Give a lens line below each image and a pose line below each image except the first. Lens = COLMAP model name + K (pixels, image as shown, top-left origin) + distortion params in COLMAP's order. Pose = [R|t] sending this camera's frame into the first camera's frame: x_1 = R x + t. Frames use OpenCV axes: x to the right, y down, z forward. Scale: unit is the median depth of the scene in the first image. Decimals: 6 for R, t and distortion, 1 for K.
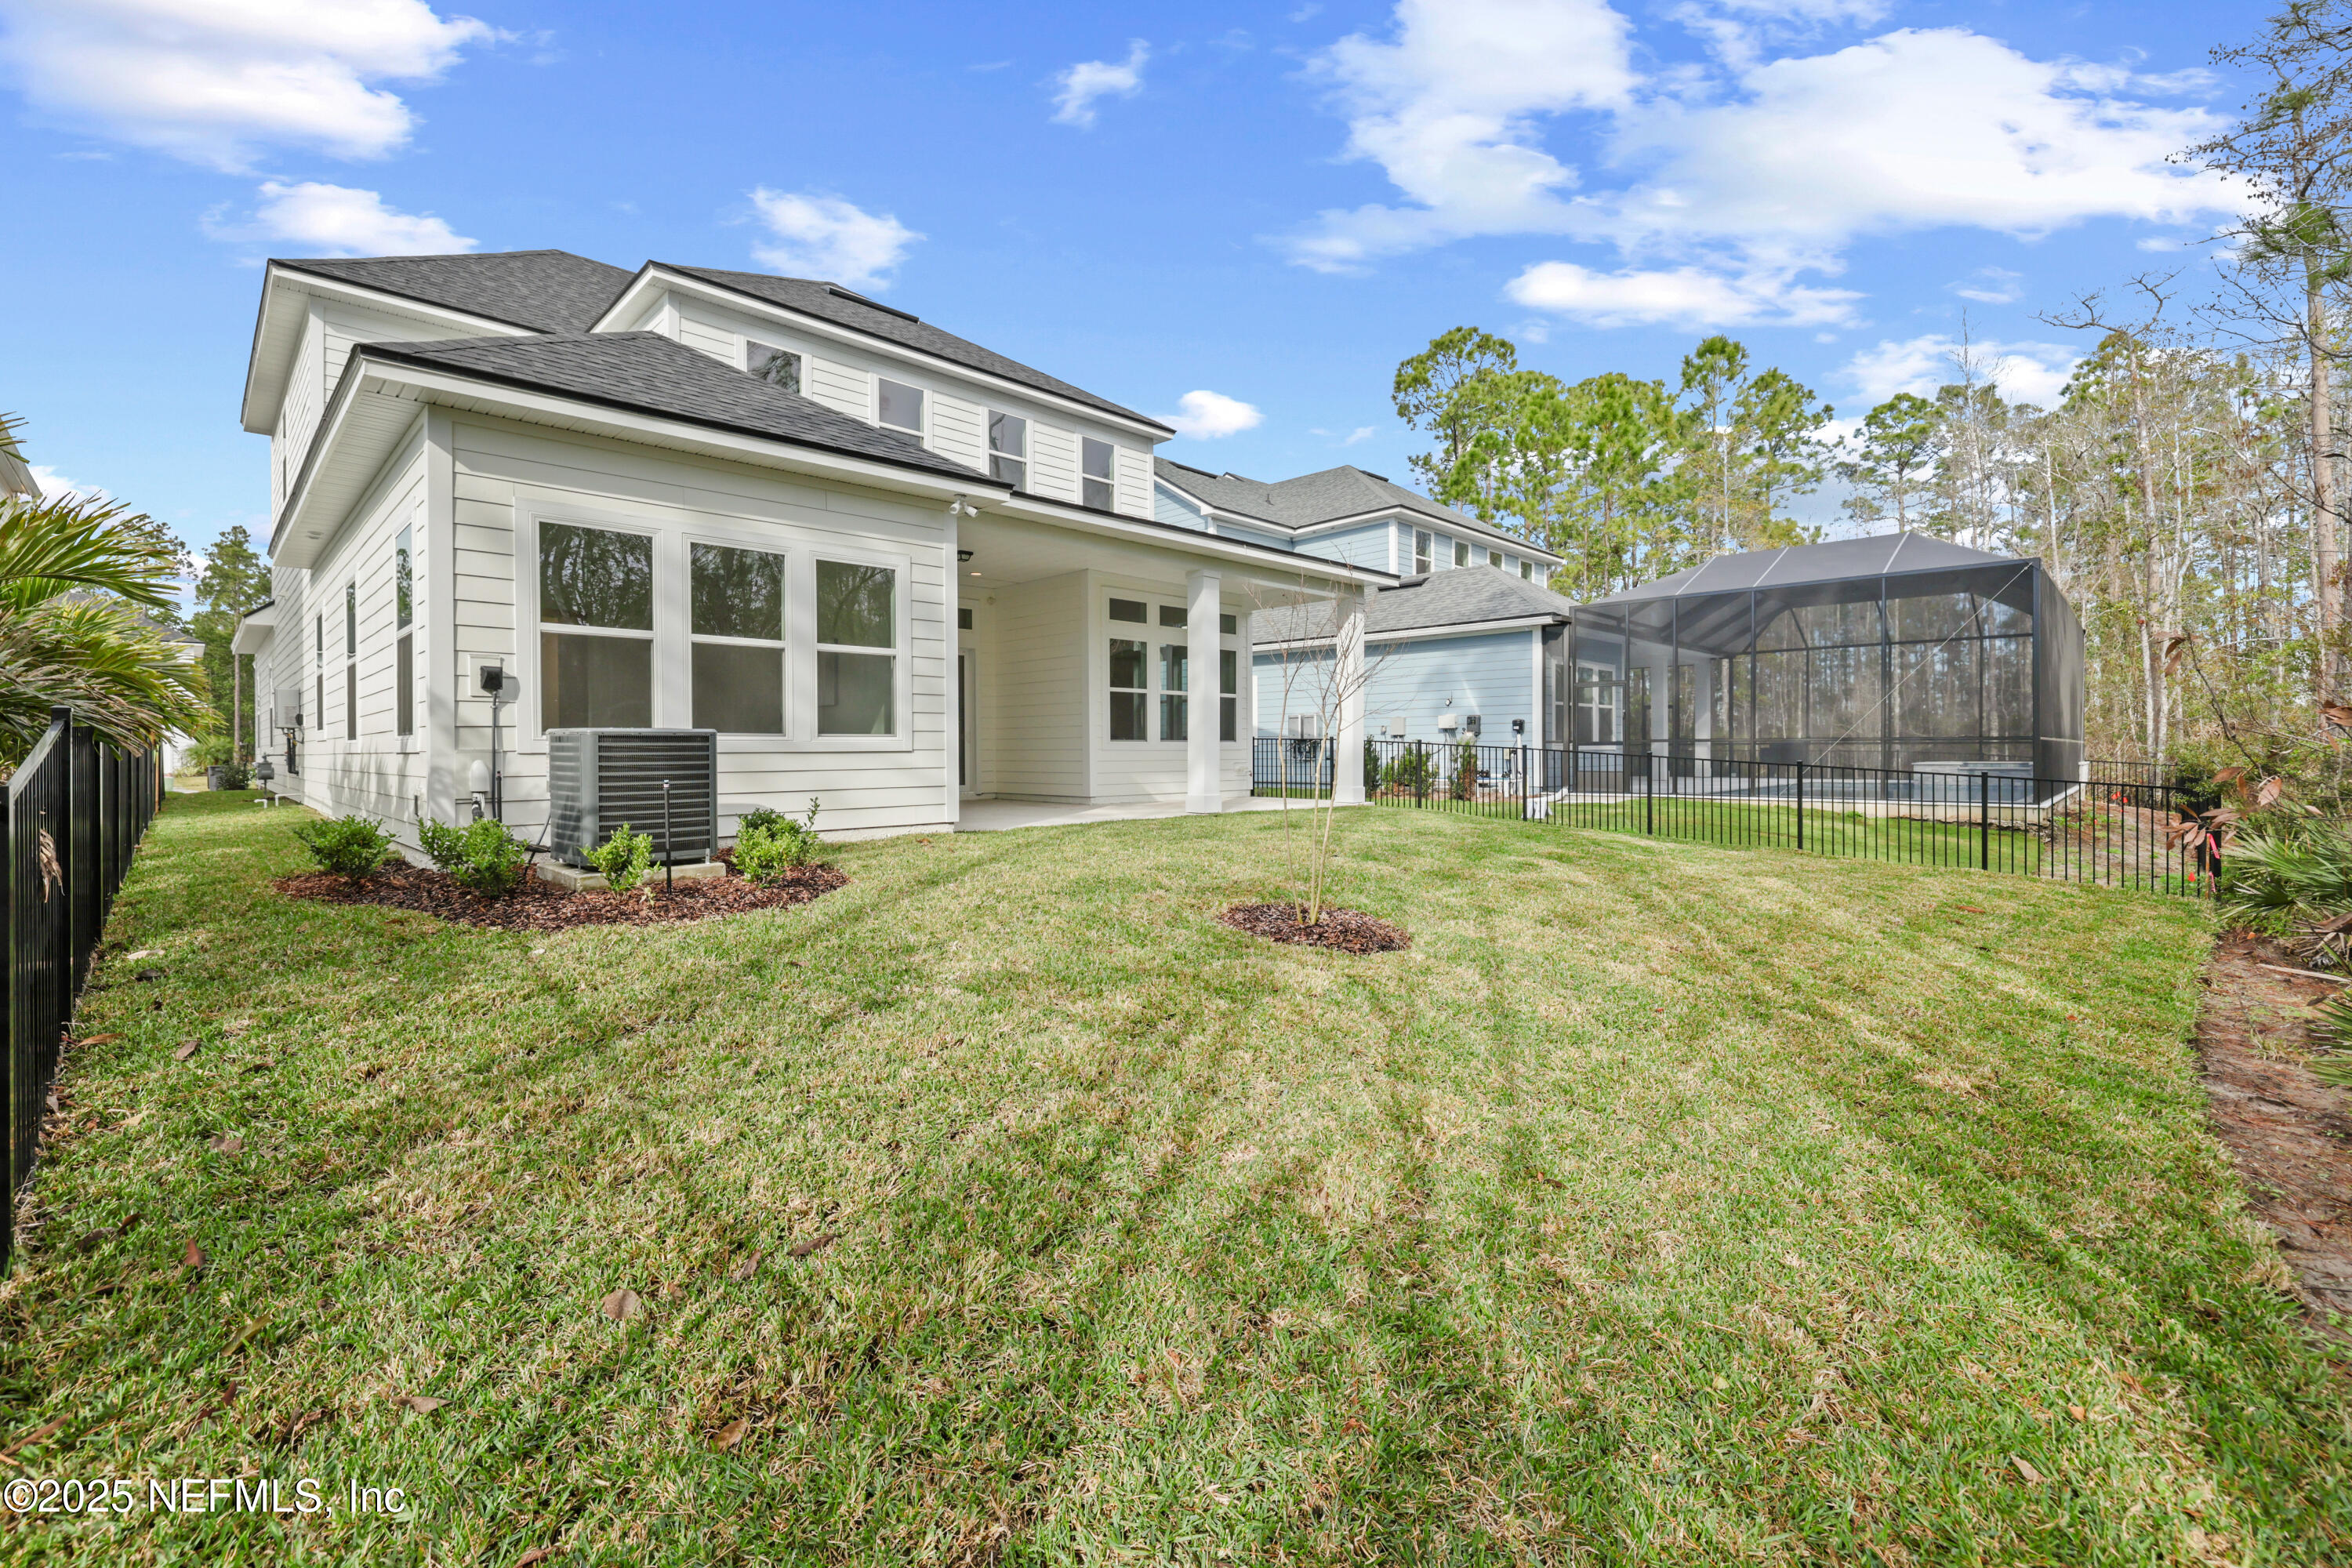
lens RADIAL K [[992.4, 0, 1144.9], [0, 992.4, 748.1], [0, 0, 1]] dist [0.000626, -0.000063]
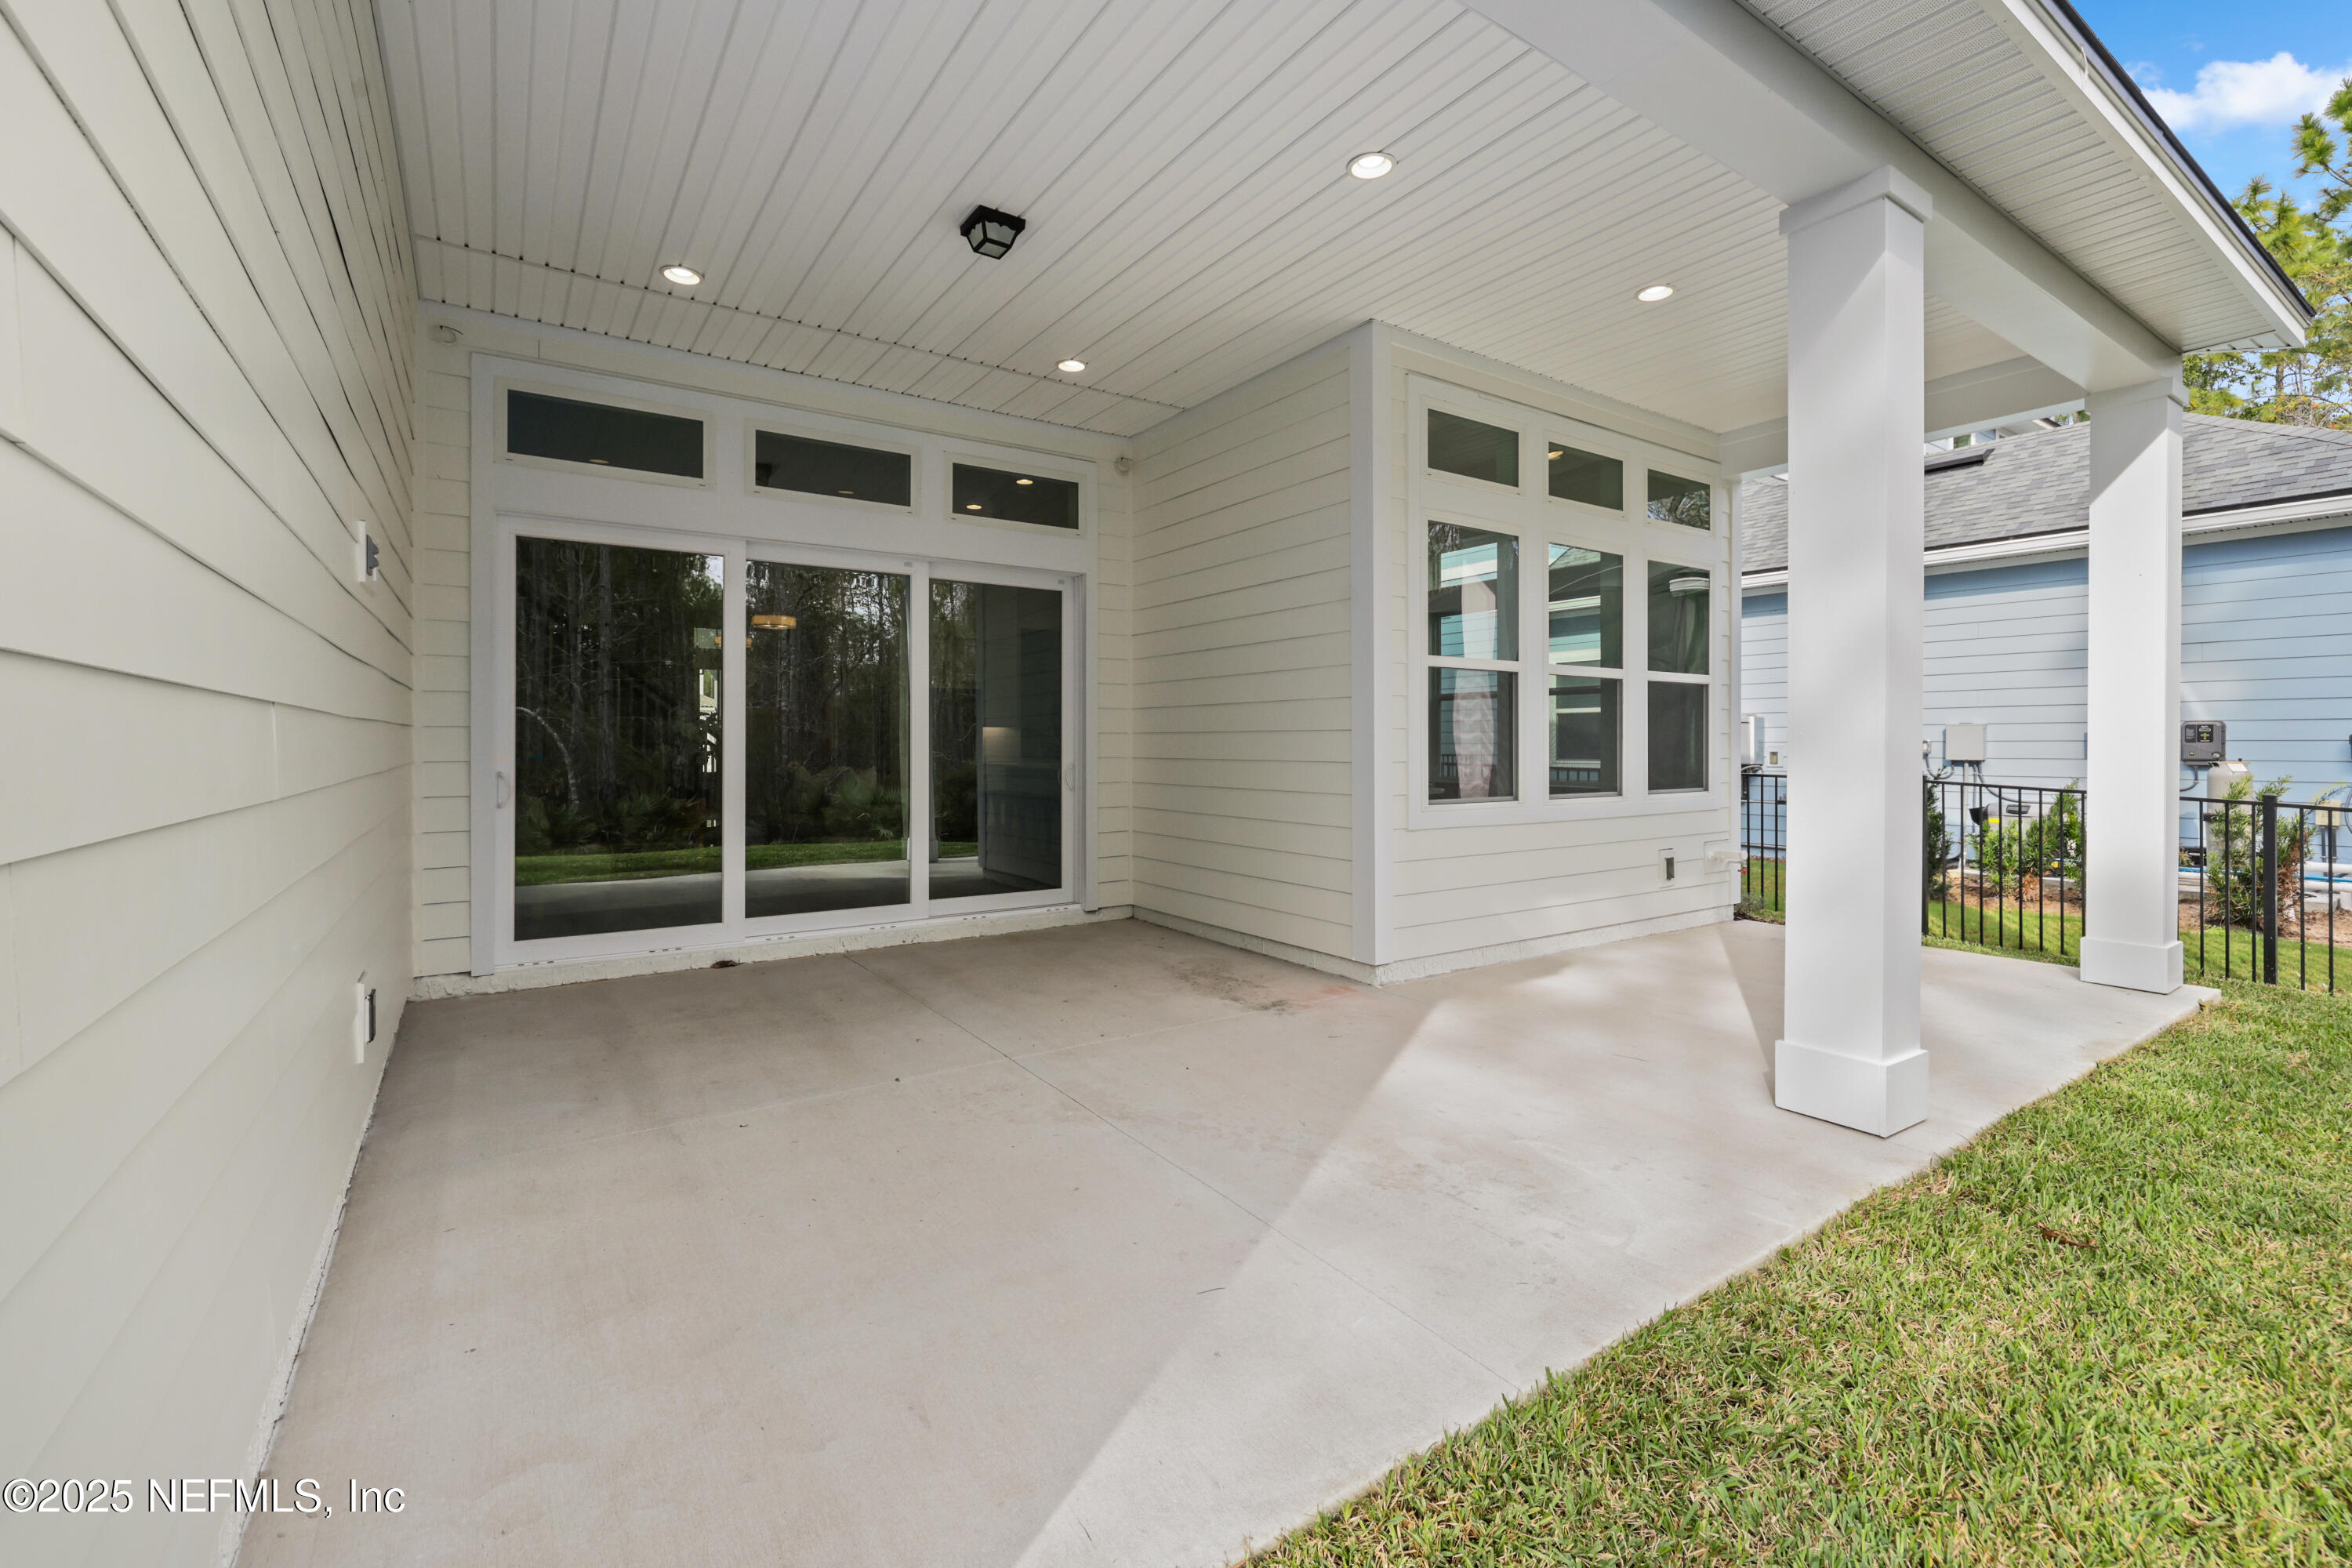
lens RADIAL K [[992.4, 0, 1144.9], [0, 992.4, 748.1], [0, 0, 1]] dist [0.000626, -0.000063]
pose [[0.980748, -0.001570, -0.195273, -0.103512], [0.001822, 0.999998, 0.001113, -0.043573], [0.195271, -0.001447, 0.980748, 0.961911]]
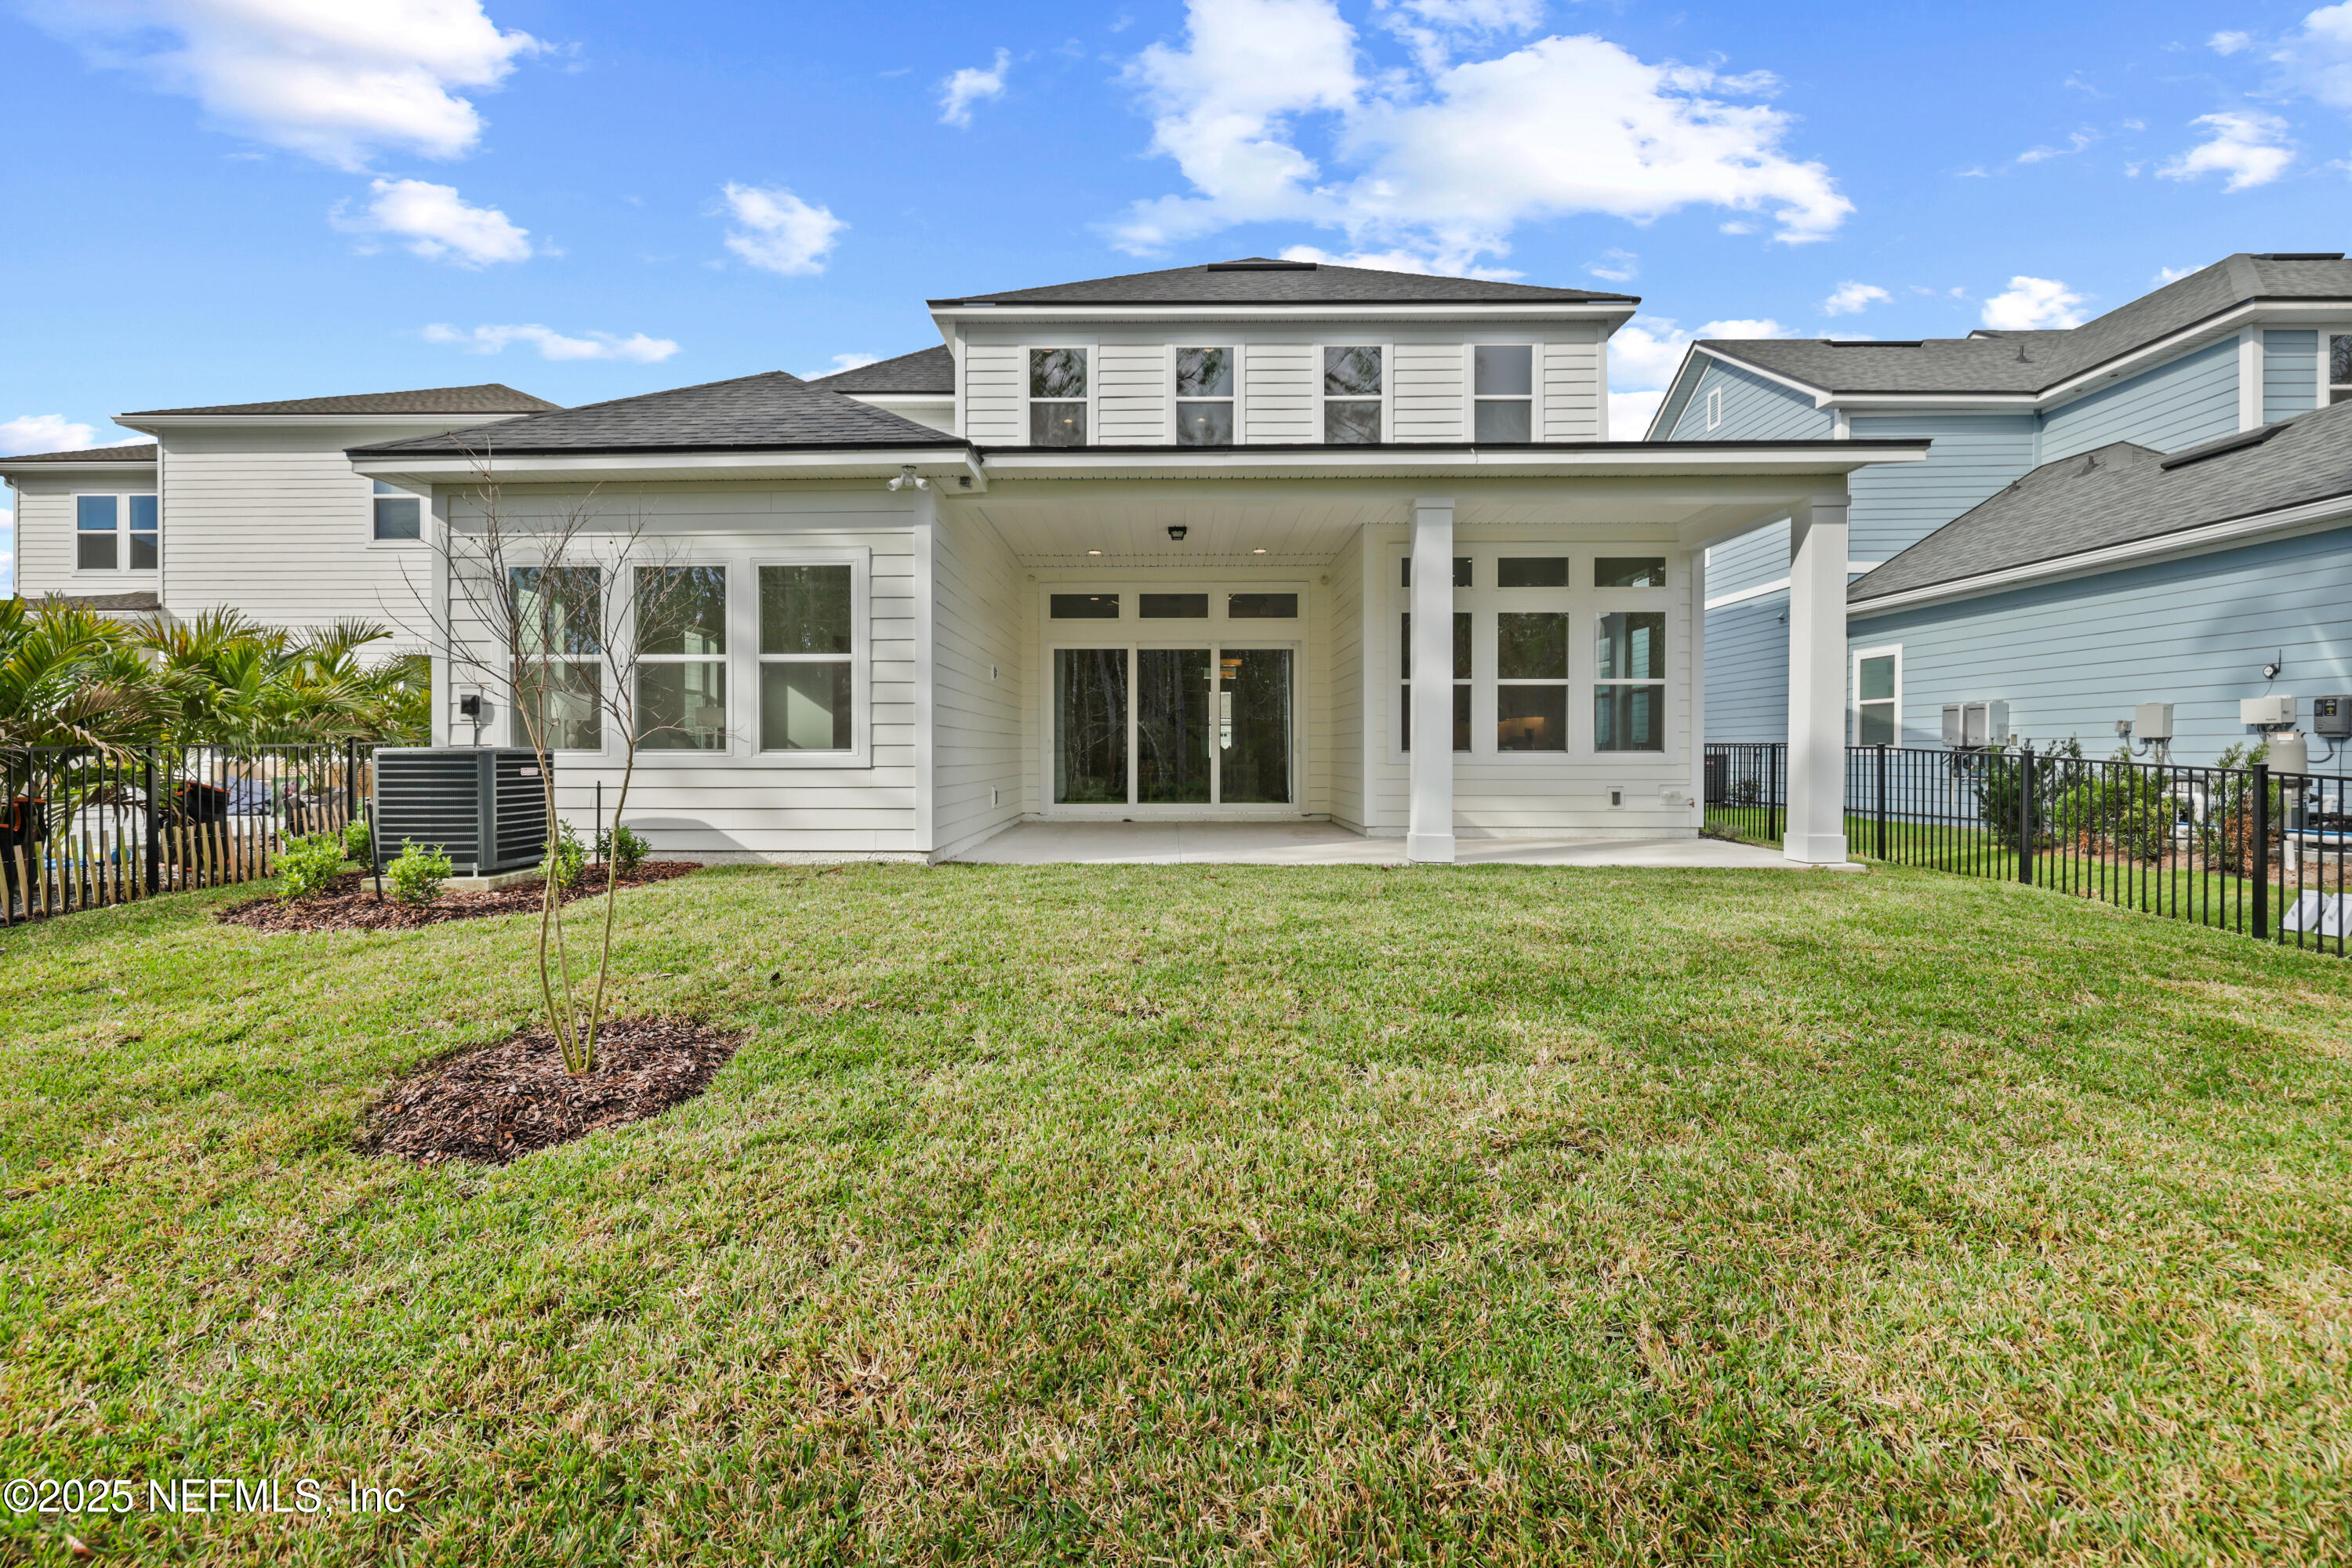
lens RADIAL K [[992.4, 0, 1144.9], [0, 992.4, 748.1], [0, 0, 1]] dist [0.000626, -0.000063]
pose [[0.698444, -0.005792, -0.715641, 0.546149], [-0.000401, 0.999964, -0.008484, -0.006782], [0.715664, 0.006213, 0.698417, 0.538693]]
